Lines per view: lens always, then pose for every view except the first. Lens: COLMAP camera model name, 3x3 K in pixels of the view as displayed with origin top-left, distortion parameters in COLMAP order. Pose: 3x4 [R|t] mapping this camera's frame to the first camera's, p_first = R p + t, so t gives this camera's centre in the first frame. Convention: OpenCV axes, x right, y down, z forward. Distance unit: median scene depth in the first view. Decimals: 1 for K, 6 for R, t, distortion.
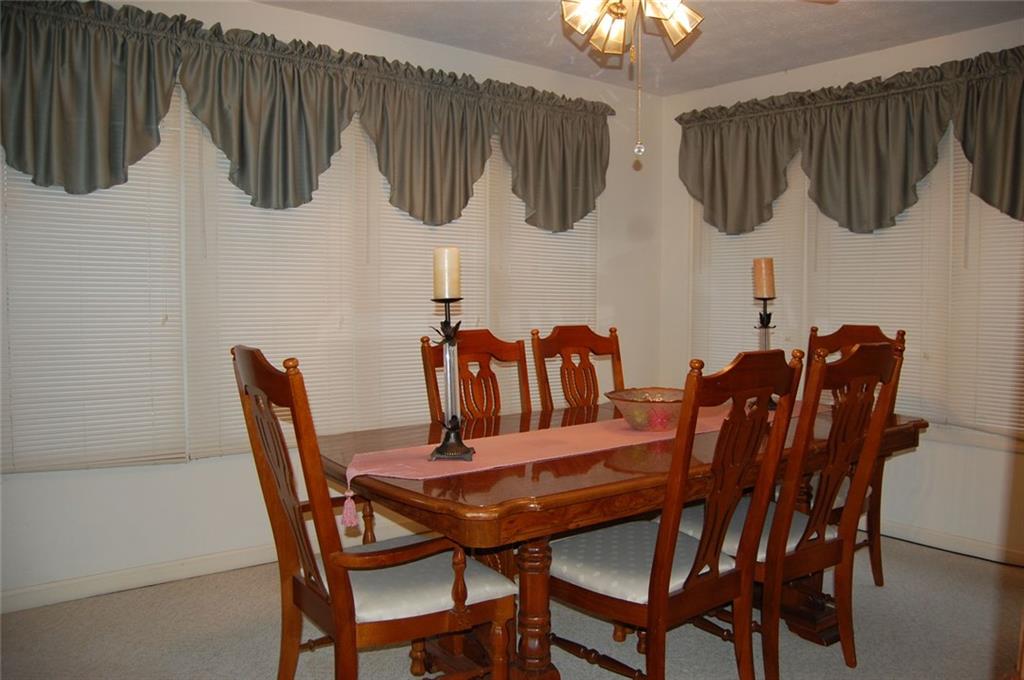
lens RADIAL K [[804.2, 0, 532.4], [0, 804.2, 340.8], [0, 0, 1]] dist [-0.097034, 0.042493]
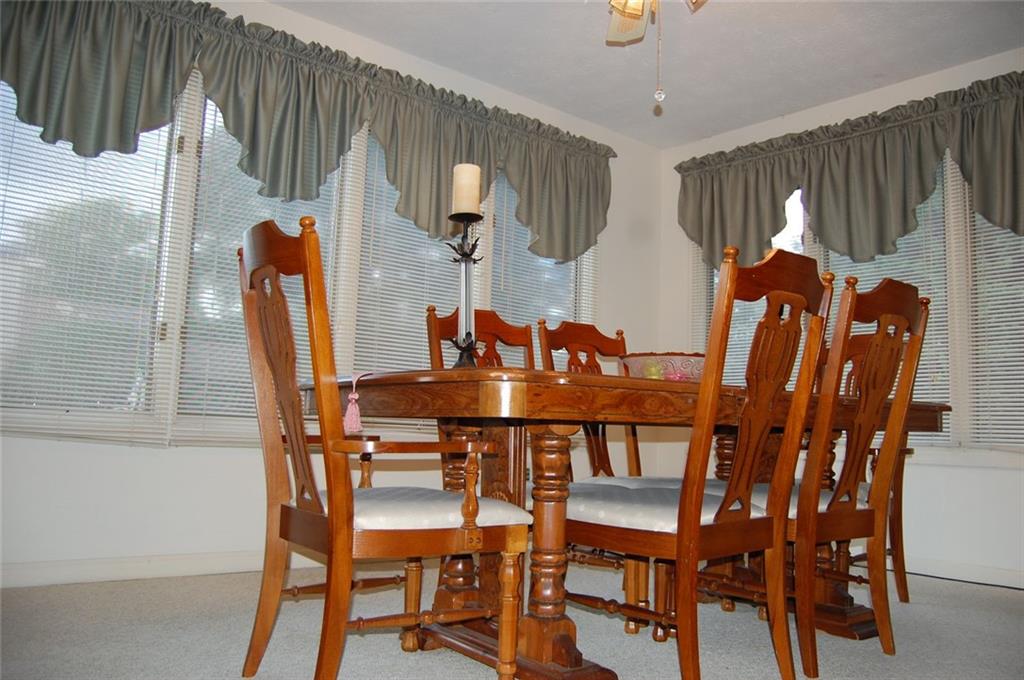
lens RADIAL K [[804.2, 0, 532.4], [0, 804.2, 340.8], [0, 0, 1]] dist [-0.097034, 0.042493]
pose [[0.999300, 0.029576, 0.022894, -0.027851], [-0.025353, 0.985676, -0.166733, 0.161969], [-0.027497, 0.166036, 0.985736, 0.043355]]
